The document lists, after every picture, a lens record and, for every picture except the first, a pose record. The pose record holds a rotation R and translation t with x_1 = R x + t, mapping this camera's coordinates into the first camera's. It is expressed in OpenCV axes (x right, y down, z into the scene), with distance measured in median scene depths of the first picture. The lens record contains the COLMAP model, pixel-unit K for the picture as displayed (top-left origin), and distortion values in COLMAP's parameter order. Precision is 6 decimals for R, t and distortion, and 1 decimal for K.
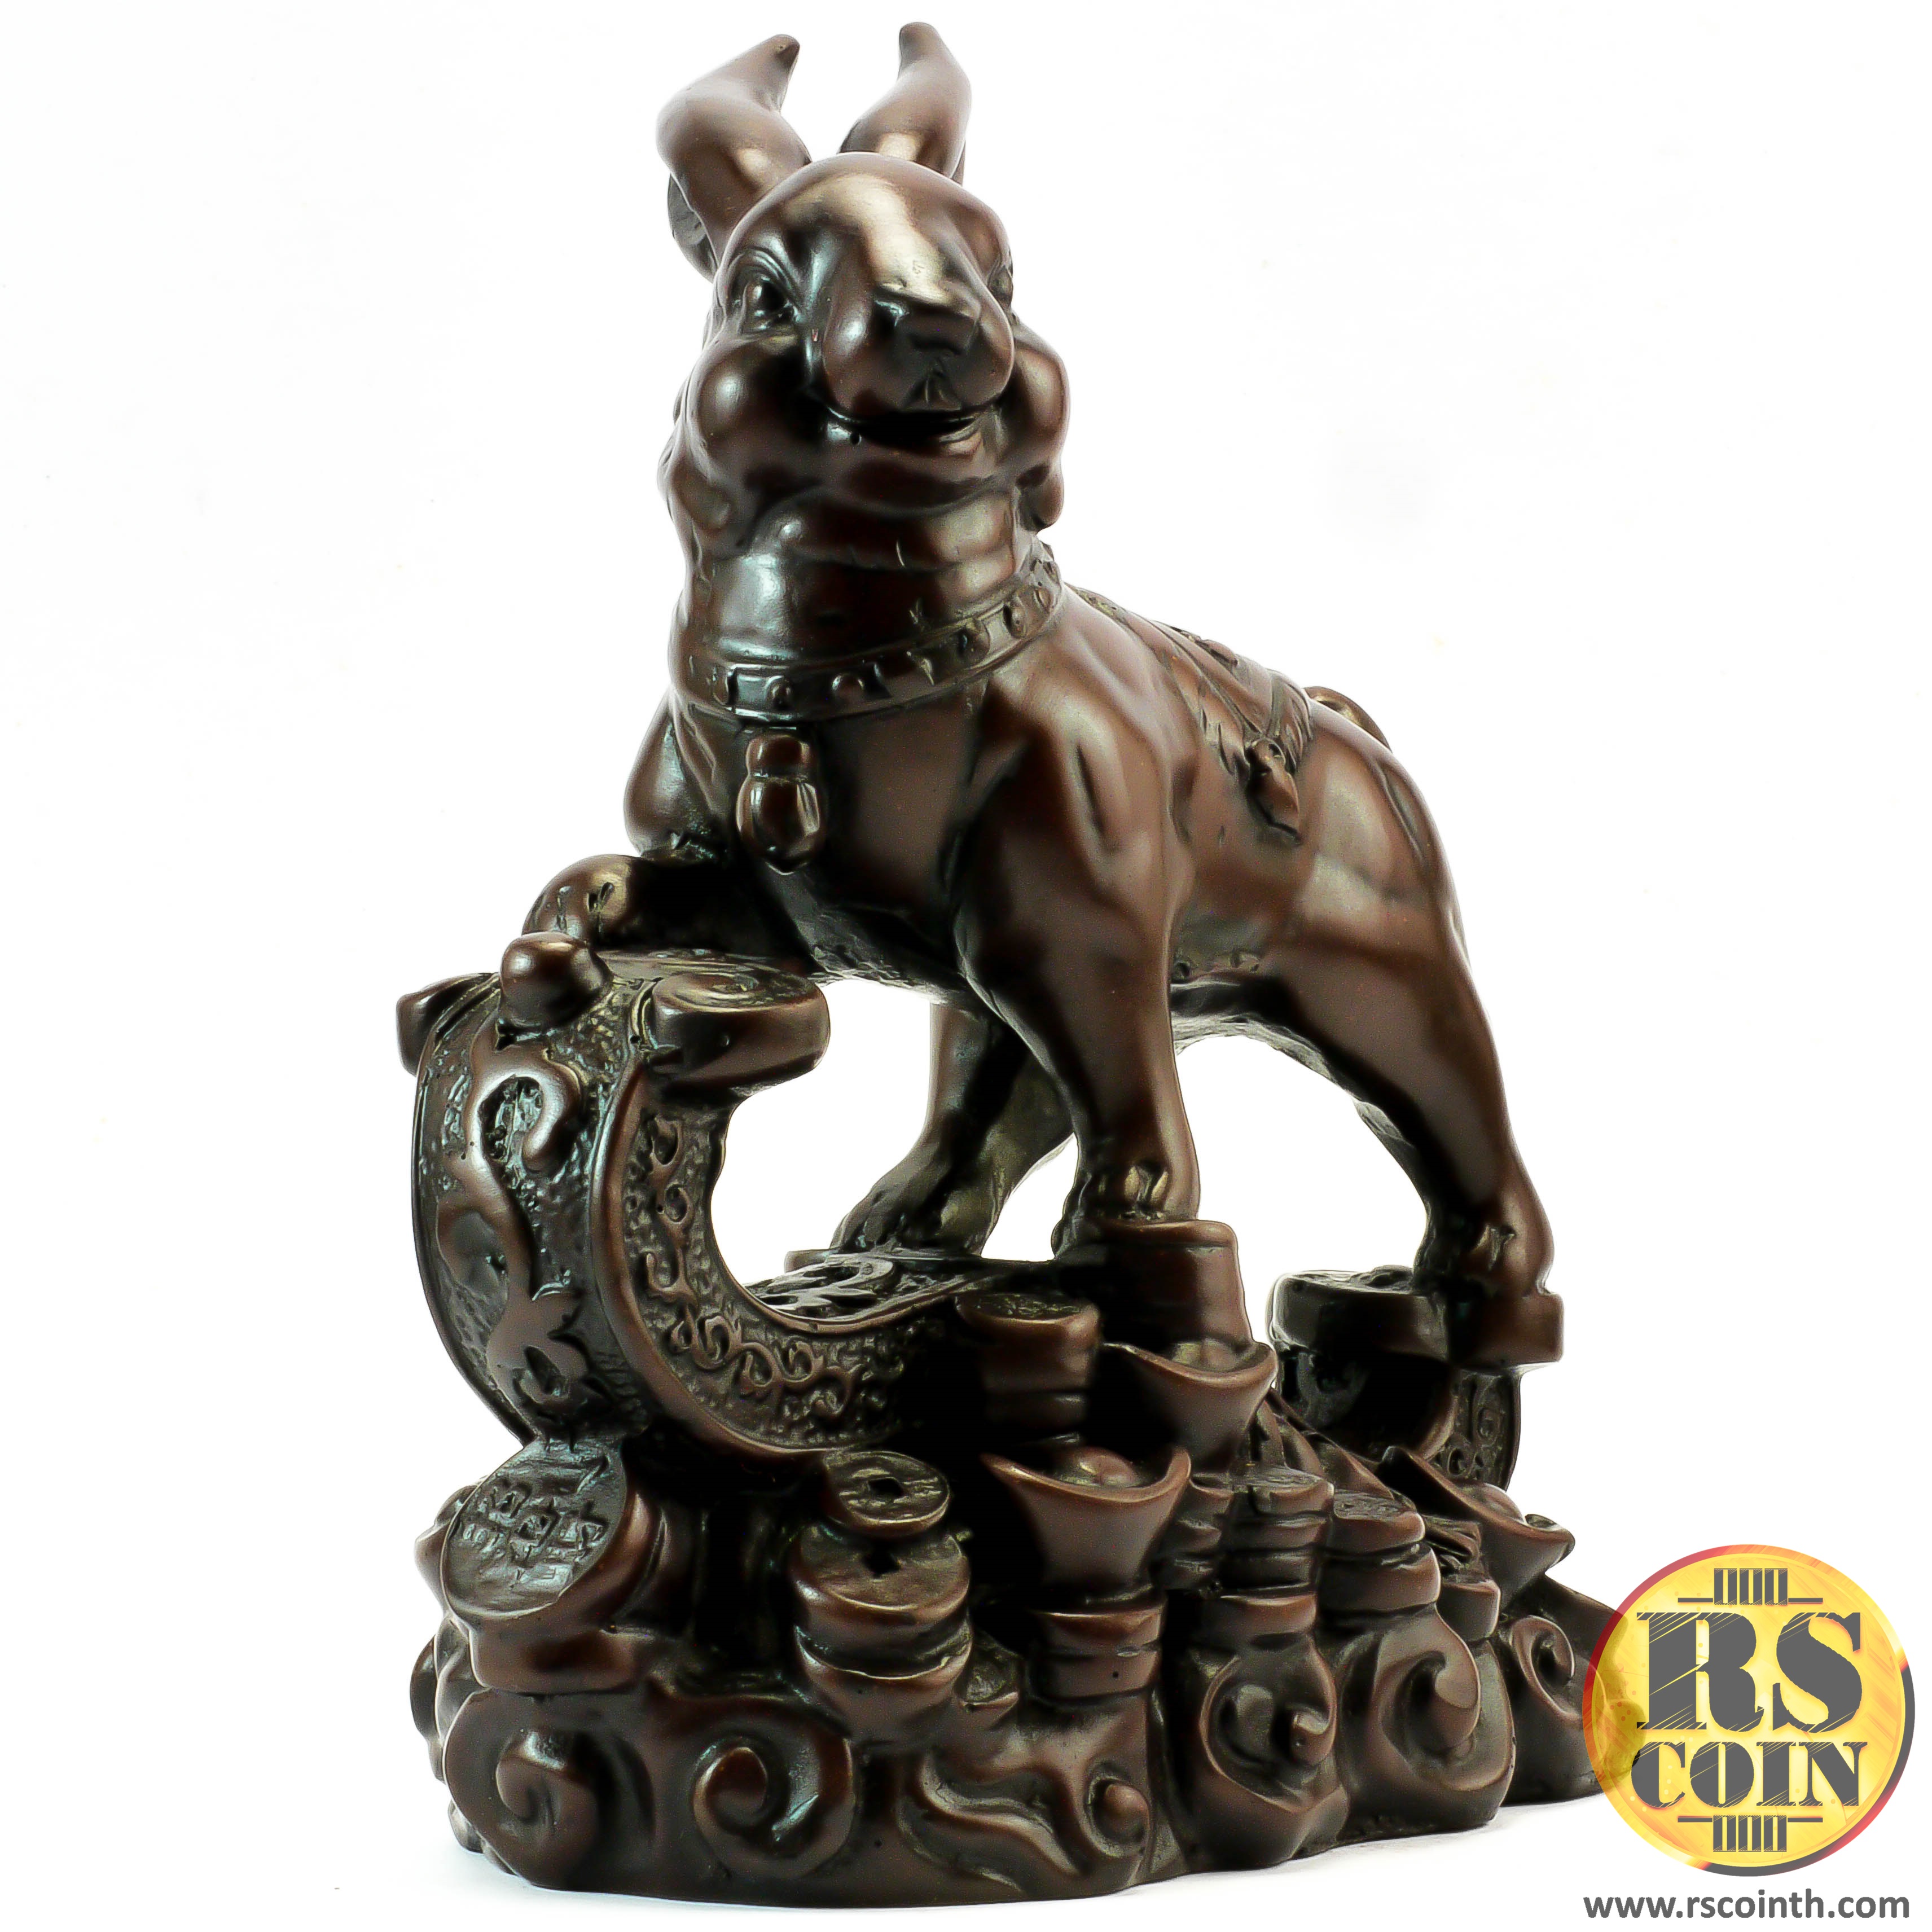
lens RADIAL K [[10445.7, 0, 966.4], [0, 10445.7, 965.1], [0, 0, 1]] dist [-0.331600, 0.000000]
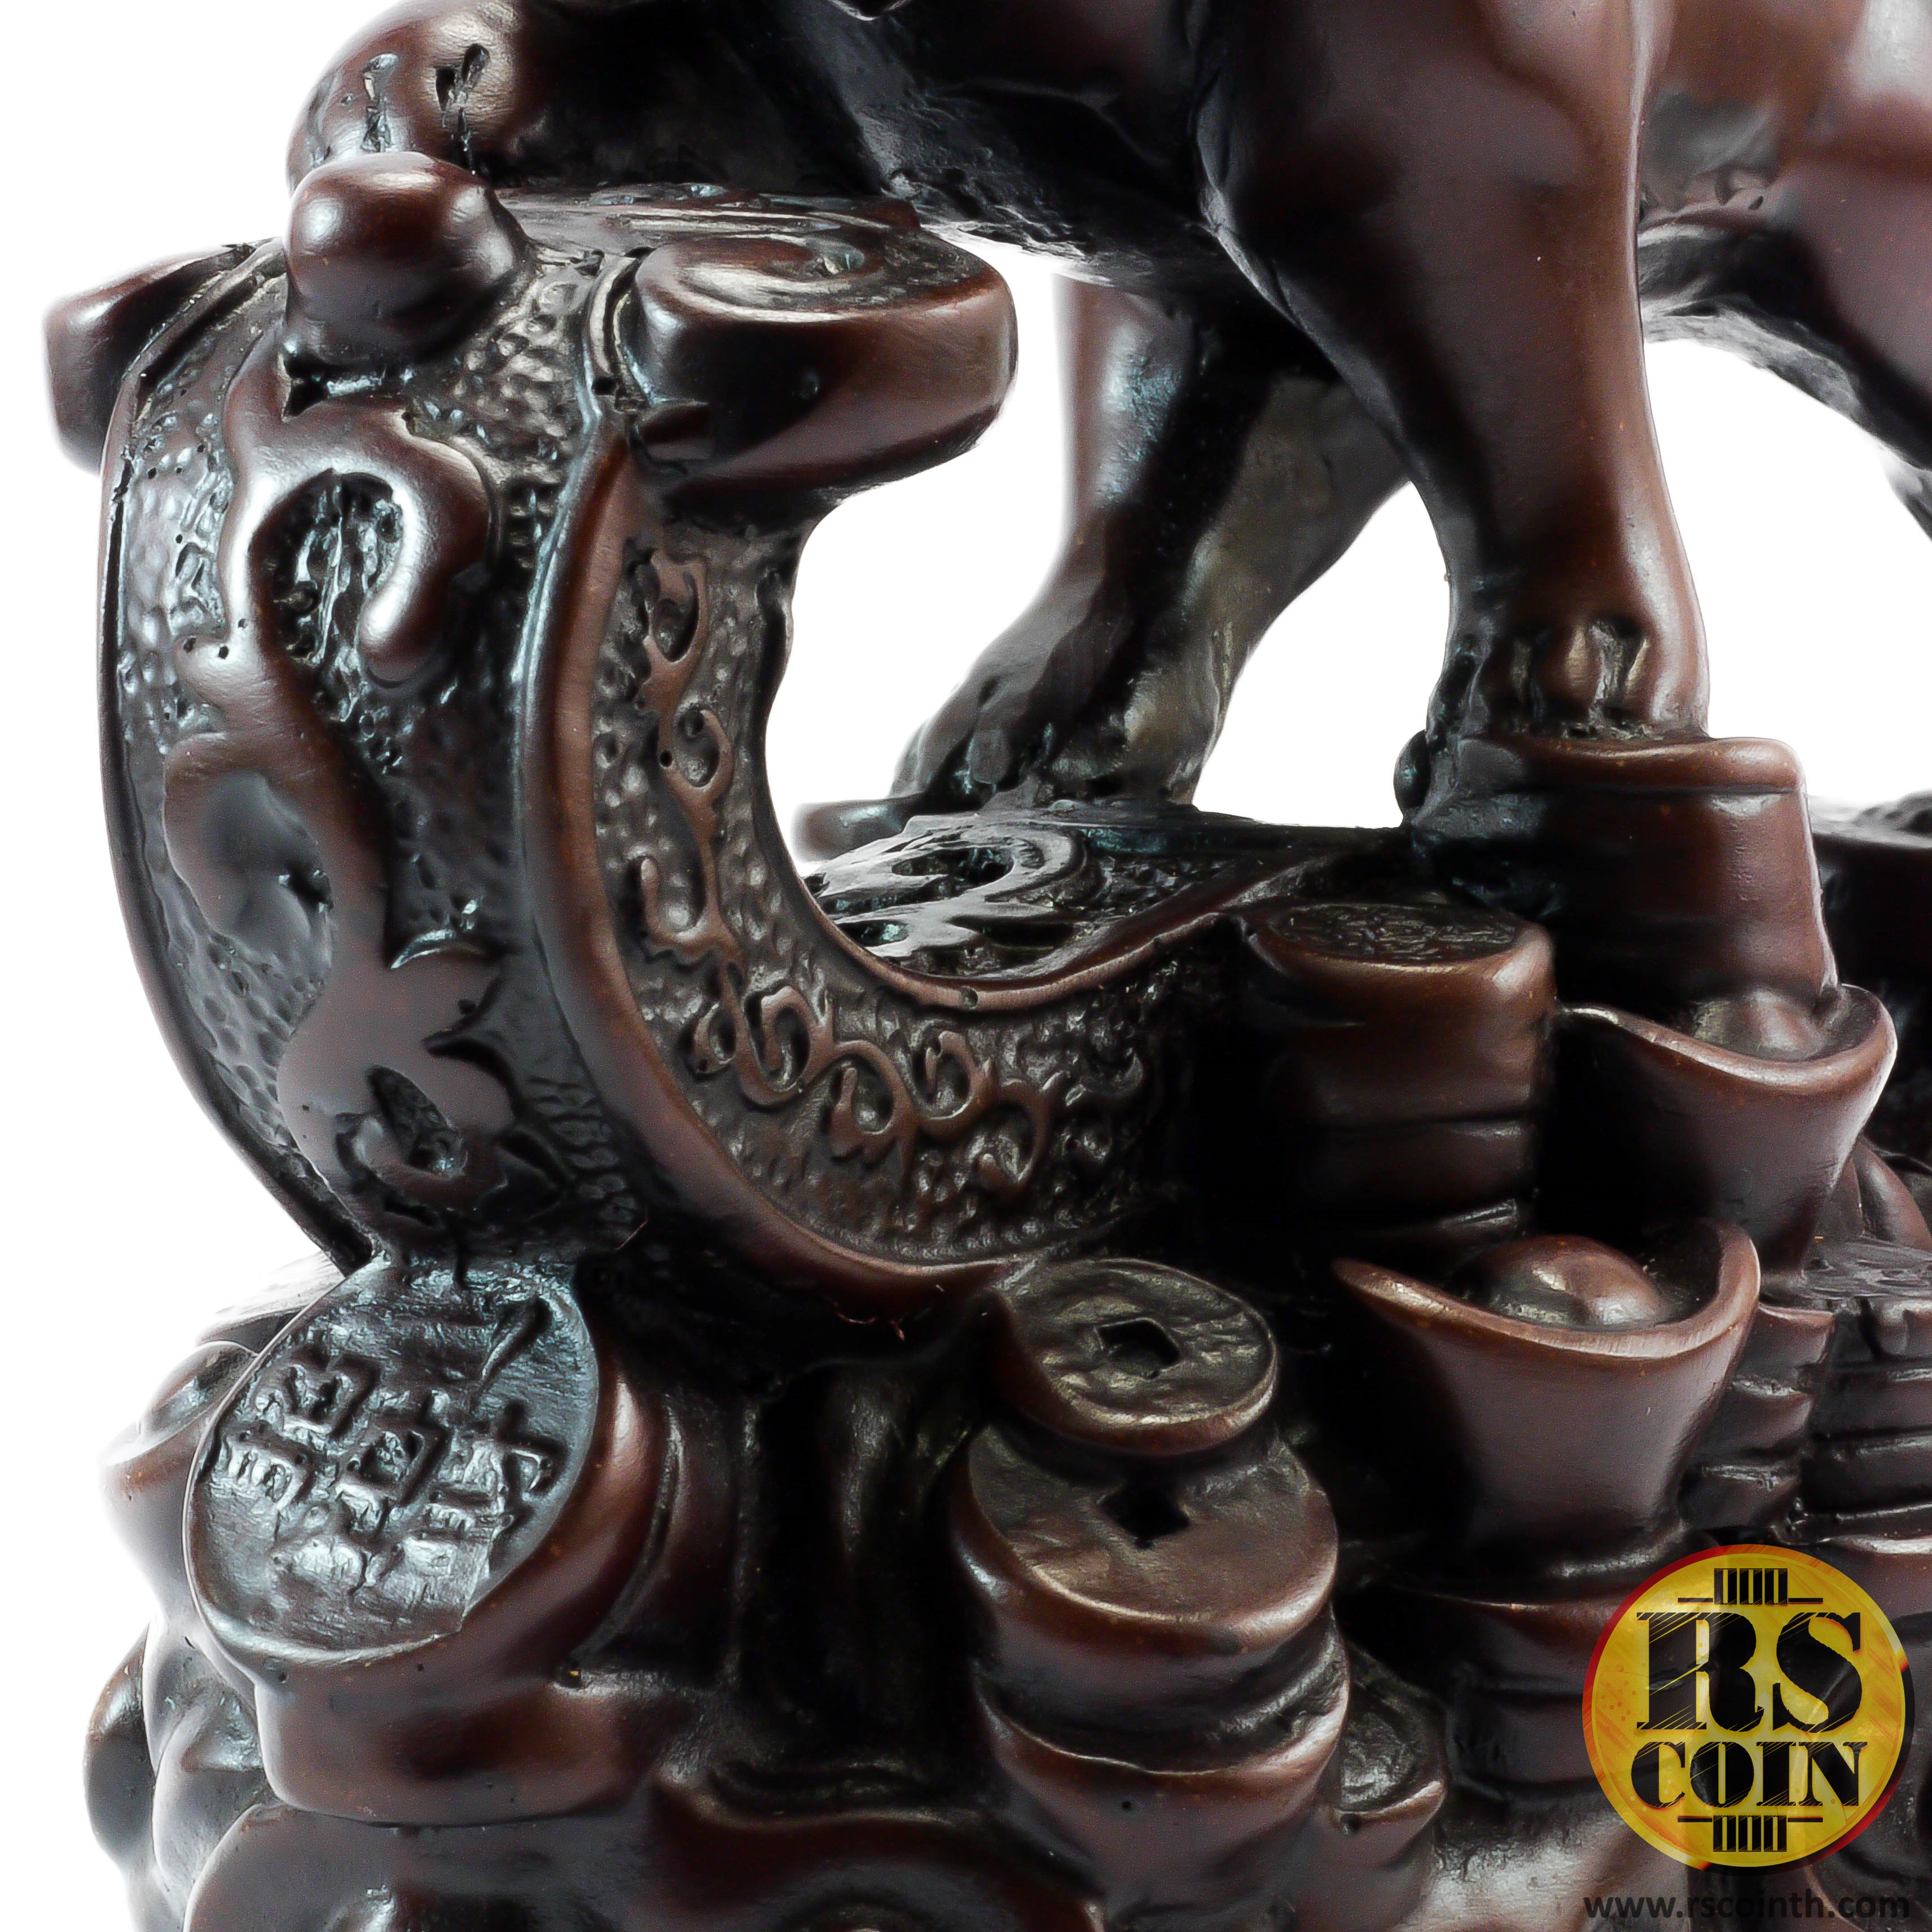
lens RADIAL K [[10445.7, 0, 965.3], [0, 10445.7, 967.6], [0, 0, 1]] dist [-0.331600, 0.000000]
pose [[0.994117, -0.024724, 0.105456, -0.063722], [0.016727, 0.996963, 0.076059, -0.001842], [-0.107016, -0.073847, 0.991511, 0.542796]]
